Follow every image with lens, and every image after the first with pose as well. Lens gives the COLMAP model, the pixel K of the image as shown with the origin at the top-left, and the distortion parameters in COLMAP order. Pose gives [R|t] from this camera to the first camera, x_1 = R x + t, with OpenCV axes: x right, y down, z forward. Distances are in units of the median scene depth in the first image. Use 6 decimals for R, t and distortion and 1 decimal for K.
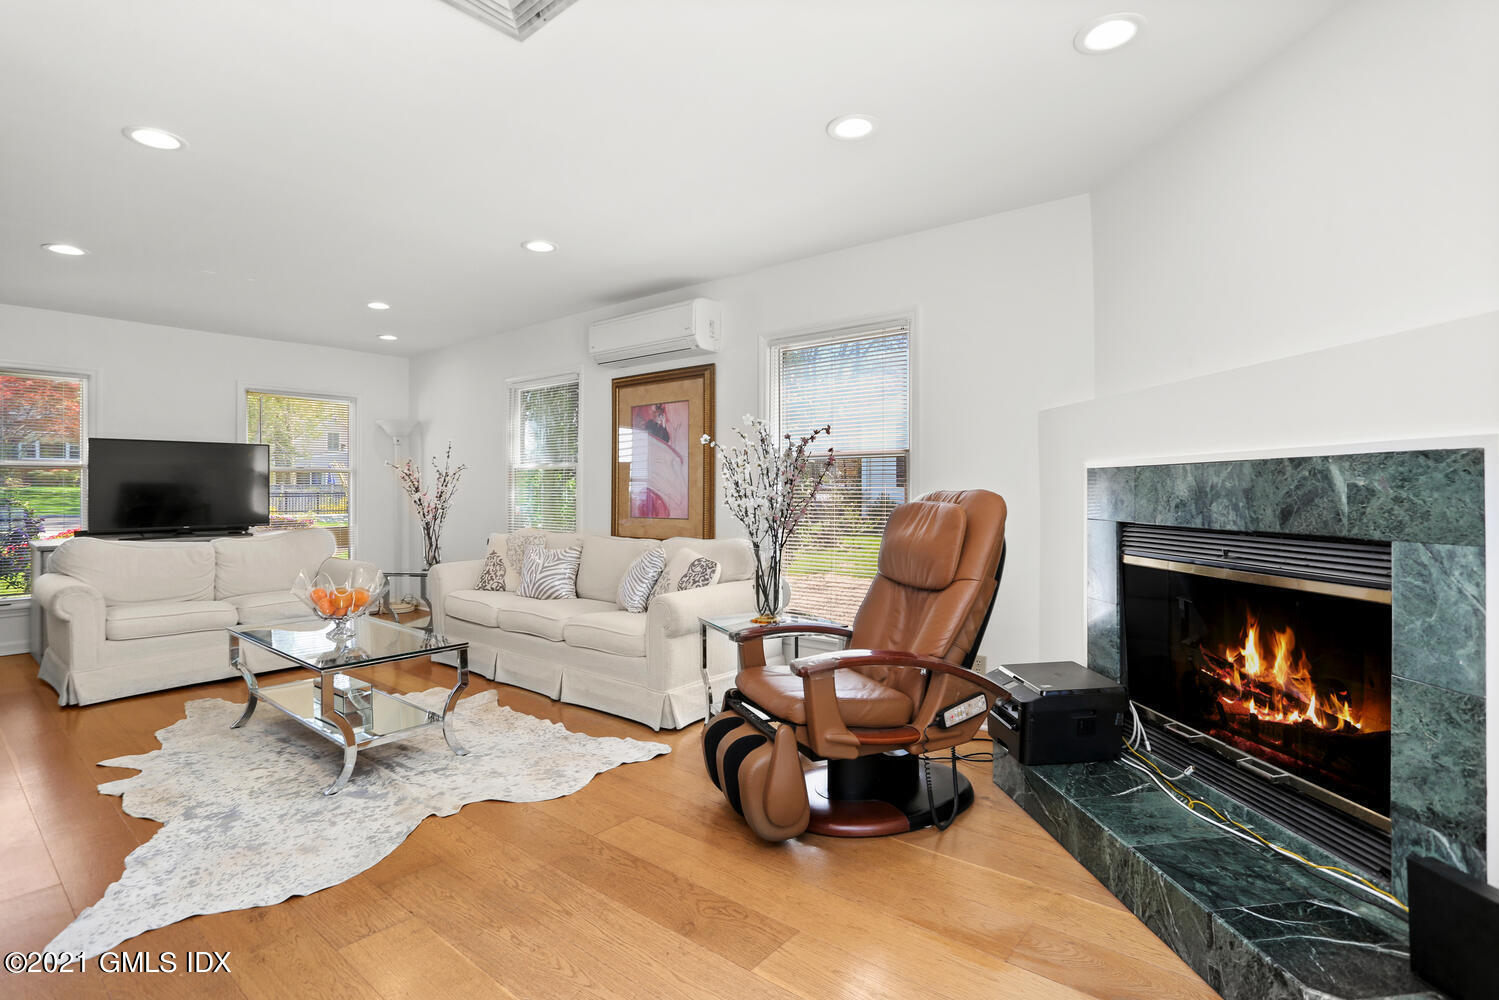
lens RADIAL K [[754.2, 0, 748.4], [0, 754.2, 481.9], [0, 0, 1]] dist [0.003262, 0.001657]
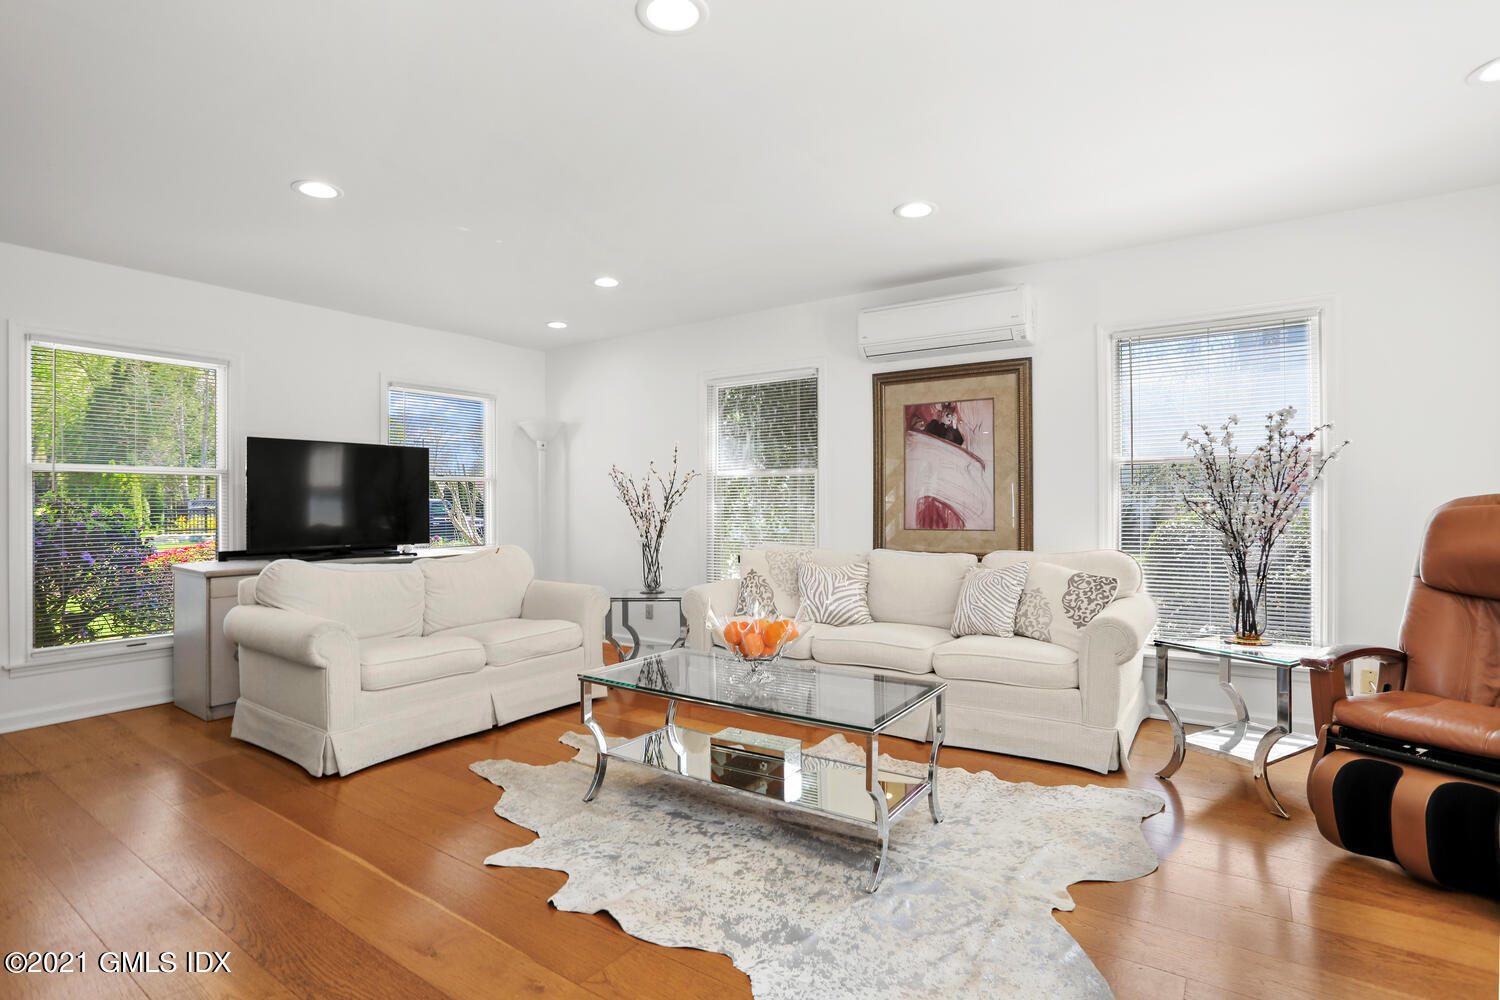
lens RADIAL K [[732.4, 0, 756.6], [0, 732.4, 496.6], [0, 0, 1]] dist [-0.060447, 0.020231]
pose [[0.989690, -0.002917, 0.143198, -0.482539], [0.002948, 0.999996, 0.000001, 0.008373], [-0.143198, 0.000422, 0.989694, 0.182729]]
